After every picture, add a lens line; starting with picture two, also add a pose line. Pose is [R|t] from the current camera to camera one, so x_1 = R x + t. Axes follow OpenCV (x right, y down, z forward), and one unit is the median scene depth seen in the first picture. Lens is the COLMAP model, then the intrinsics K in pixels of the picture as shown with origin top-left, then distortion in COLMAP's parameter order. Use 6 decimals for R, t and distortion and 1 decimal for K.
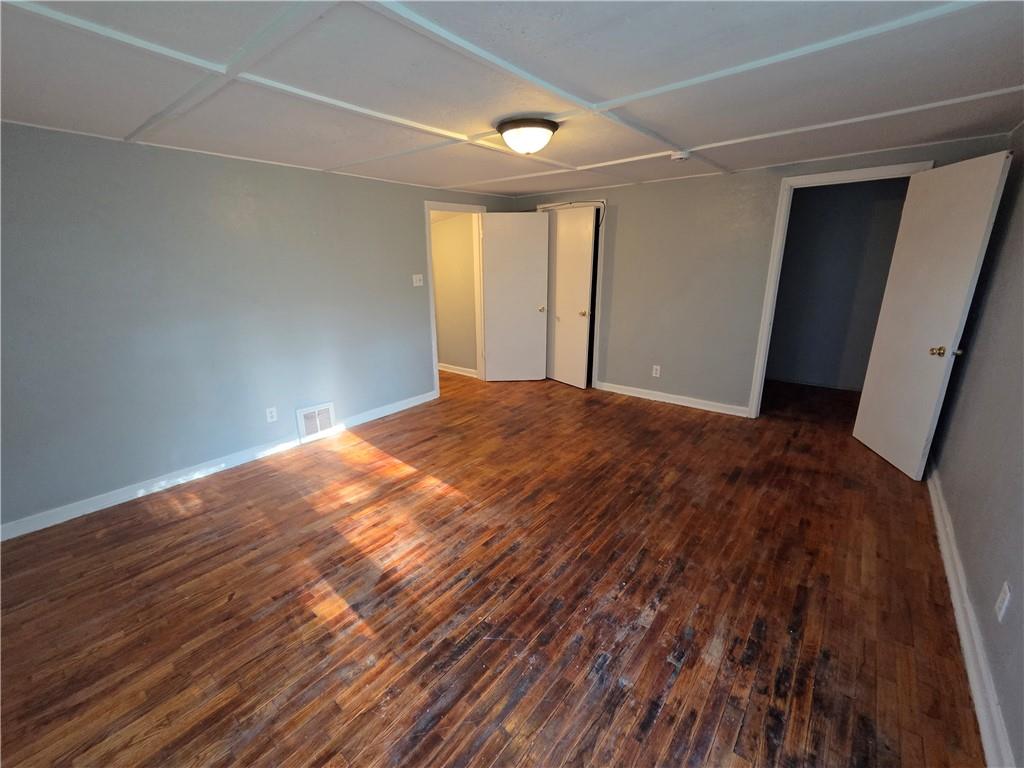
lens RADIAL K [[421.2, 0, 506.6], [0, 421.2, 375.8], [0, 0, 1]] dist [0.000422, 0.000136]
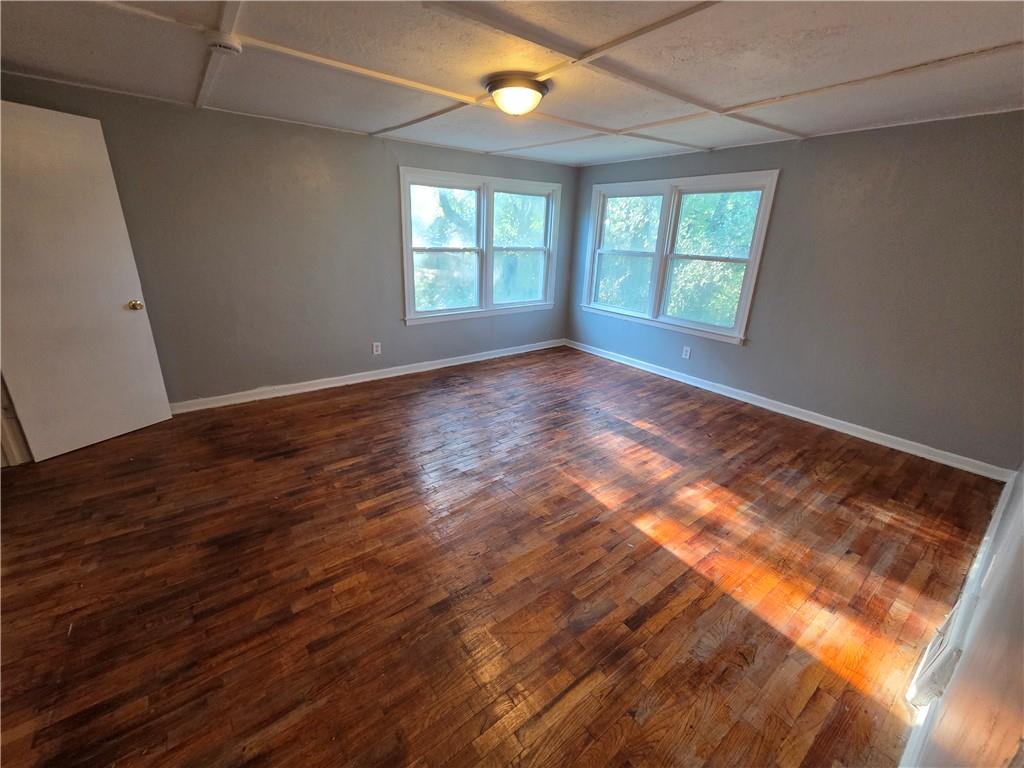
lens RADIAL K [[421.2, 0, 506.6], [0, 421.2, 375.8], [0, 0, 1]] dist [0.000422, 0.000136]
pose [[-0.972592, -0.086942, 0.215653, -0.147502], [0.049883, 0.827853, 0.558723, -0.434933], [-0.227105, 0.554167, -0.800826, 1.622749]]
